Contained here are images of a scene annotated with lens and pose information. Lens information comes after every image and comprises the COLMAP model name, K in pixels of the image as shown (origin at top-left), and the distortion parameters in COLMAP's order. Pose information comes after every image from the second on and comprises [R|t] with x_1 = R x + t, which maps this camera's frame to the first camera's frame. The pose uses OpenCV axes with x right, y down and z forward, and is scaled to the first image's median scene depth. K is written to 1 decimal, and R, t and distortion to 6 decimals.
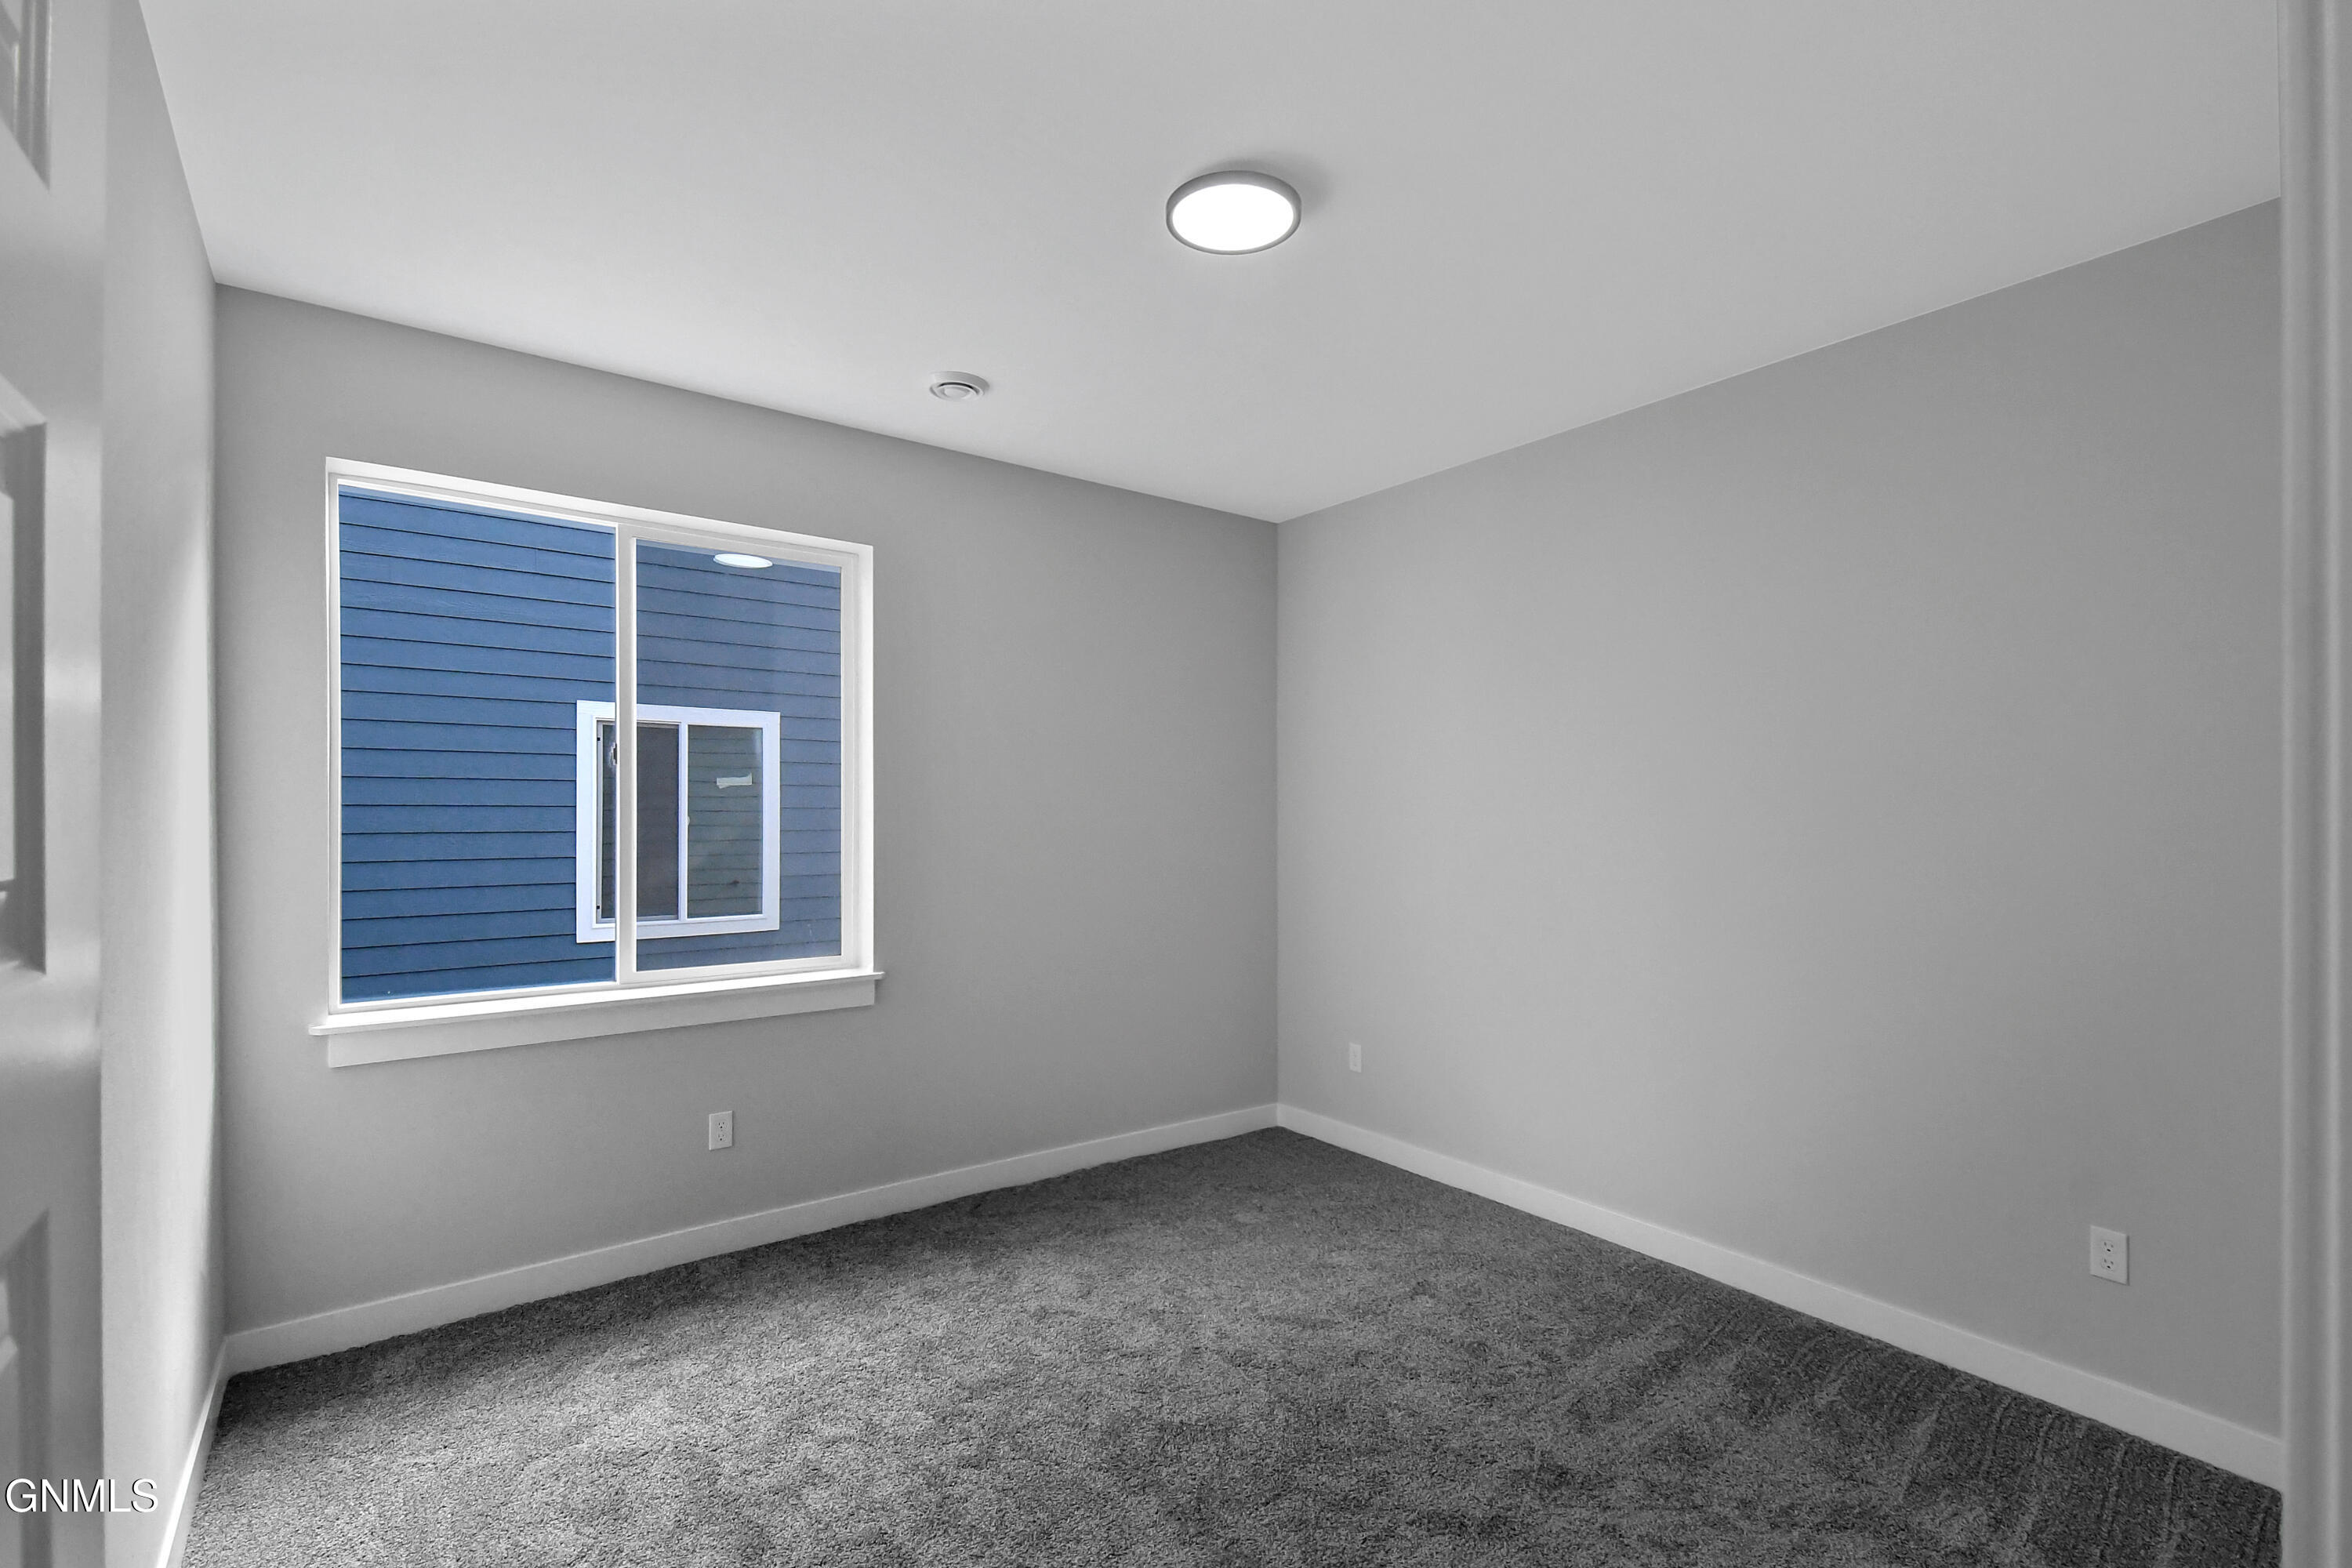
lens RADIAL K [[1089.0, 0, 1177.9], [0, 1089.0, 812.3], [0, 0, 1]] dist [-0.000218, -0.000028]
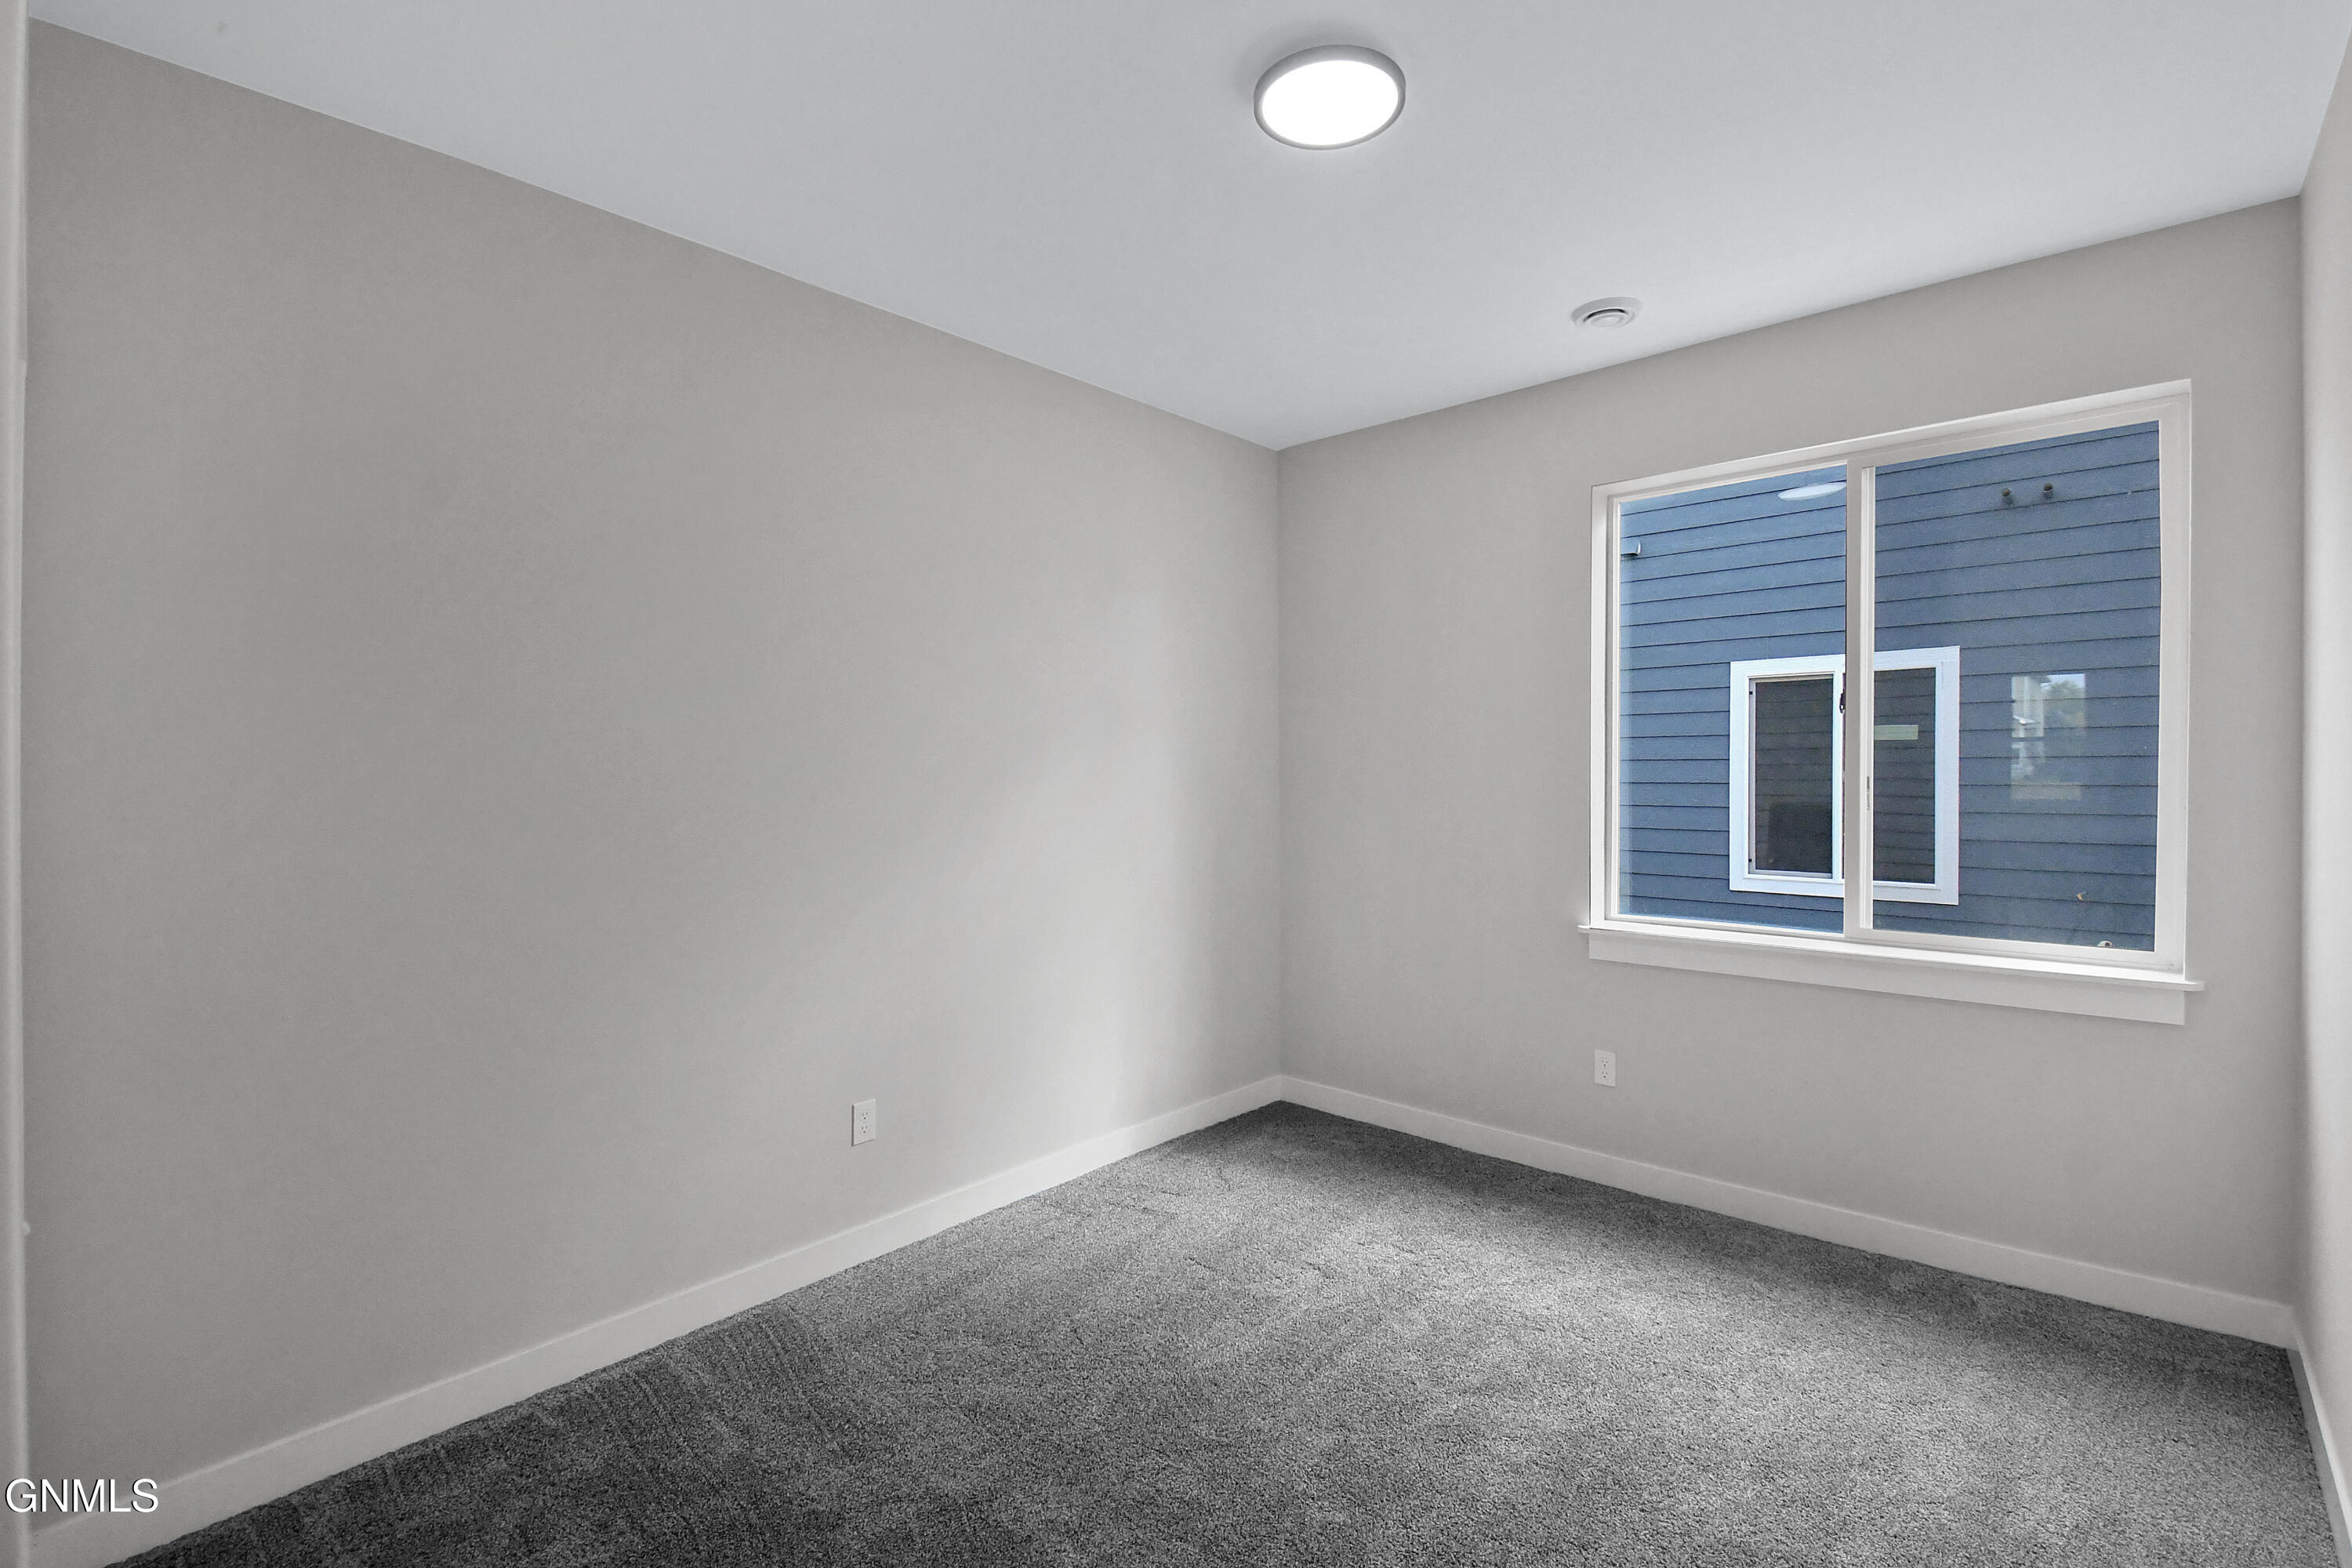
lens RADIAL K [[1066.3, 0, 1176.0], [0, 1066.3, 784.0], [0, 0, 1]] dist [-0.000315, -0.000080]
pose [[0.183546, 0.019973, -0.982808, 0.332148], [0.004807, 0.999763, 0.021215, -0.005360], [0.982999, -0.008618, 0.183406, 0.256554]]
